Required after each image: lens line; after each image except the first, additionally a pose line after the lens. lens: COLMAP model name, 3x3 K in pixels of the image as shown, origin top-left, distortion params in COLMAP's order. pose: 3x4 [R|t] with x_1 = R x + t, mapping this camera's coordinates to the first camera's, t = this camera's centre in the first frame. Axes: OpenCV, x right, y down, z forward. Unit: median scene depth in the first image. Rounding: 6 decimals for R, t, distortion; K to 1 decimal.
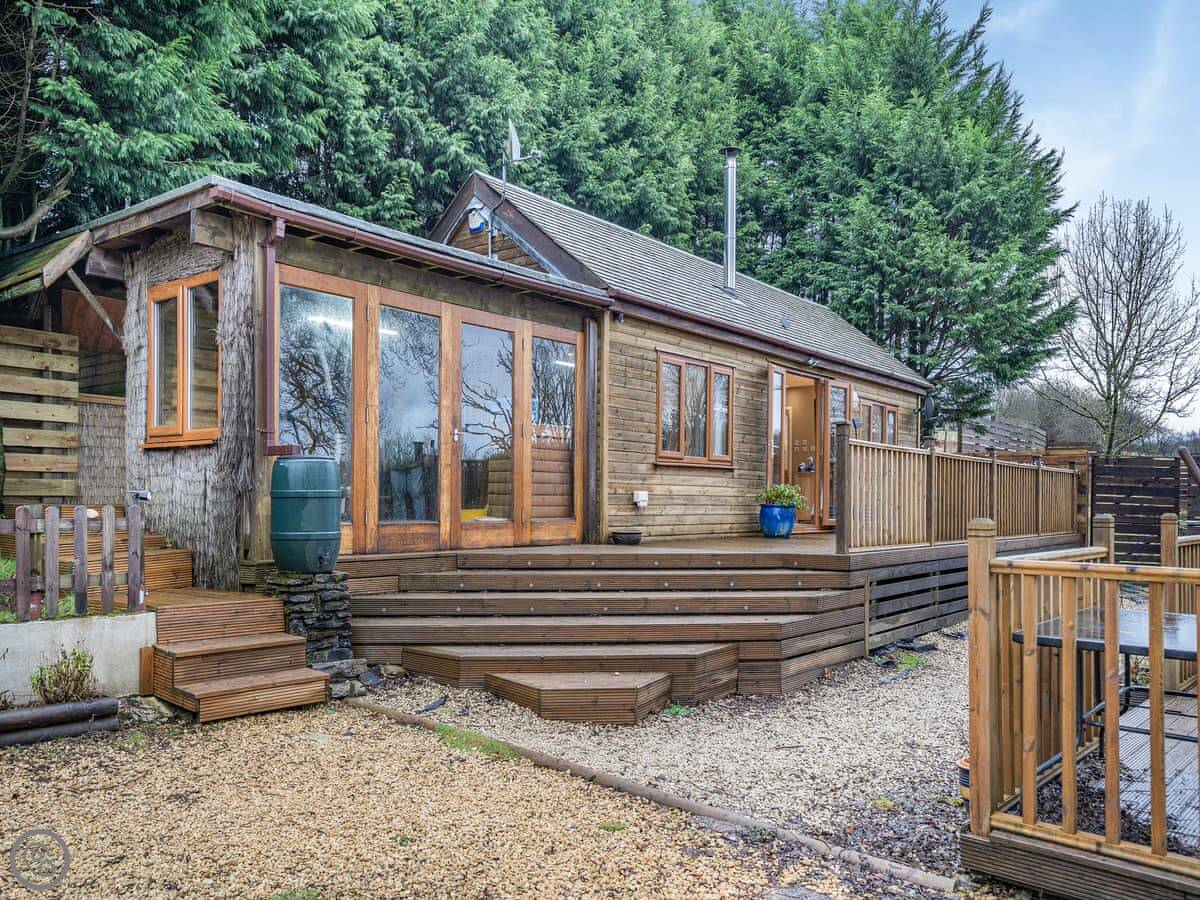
lens RADIAL K [[923.7, 0, 605.5], [0, 923.7, 501.5], [0, 0, 1]] dist [-0.007276, 0.000471]
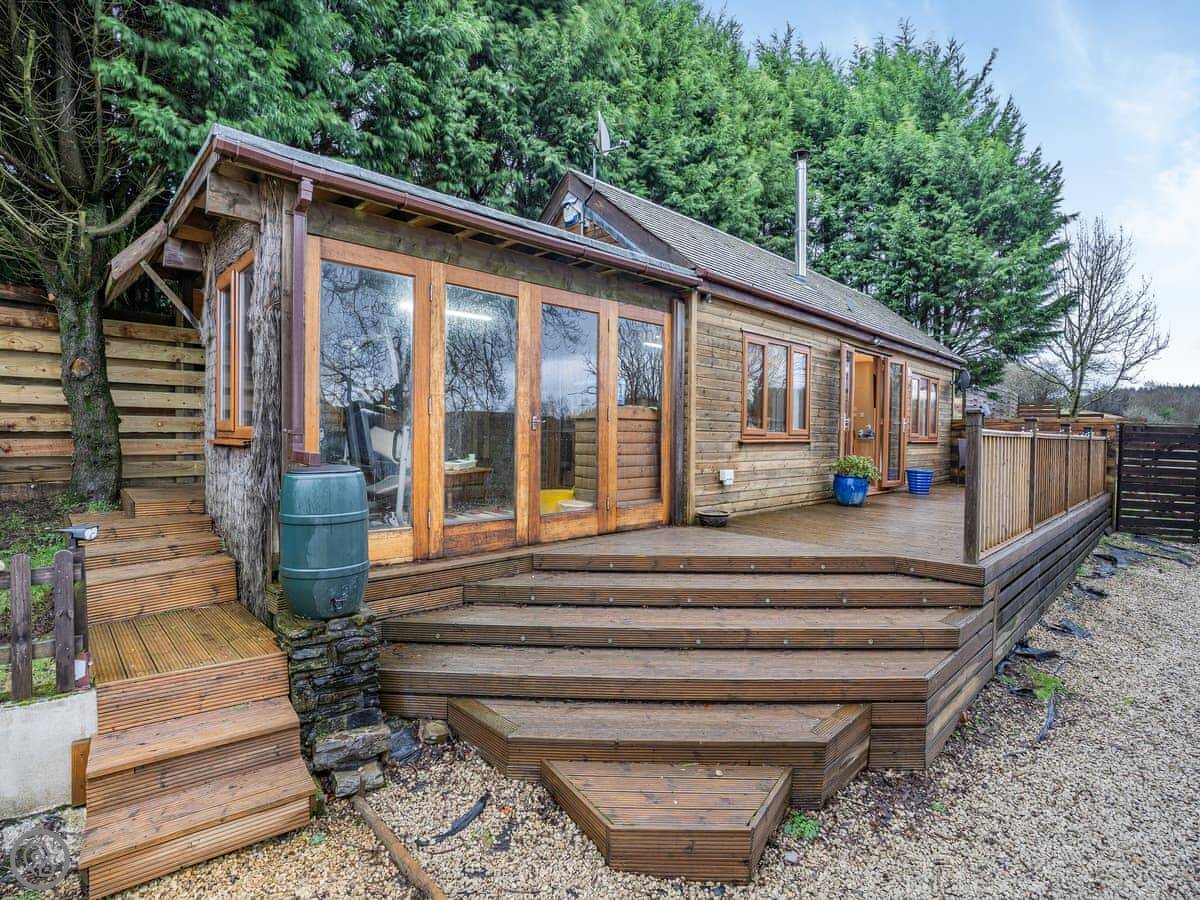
lens RADIAL K [[608.1, 0, 600.0], [0, 608.1, 450.0], [0, 0, 1]] dist [-0.083501, 0.027859]
pose [[0.991133, 0.005009, -0.132777, -0.011925], [-0.002145, 0.999762, 0.021705, -0.048349], [0.132854, -0.021228, 0.990908, 0.331919]]
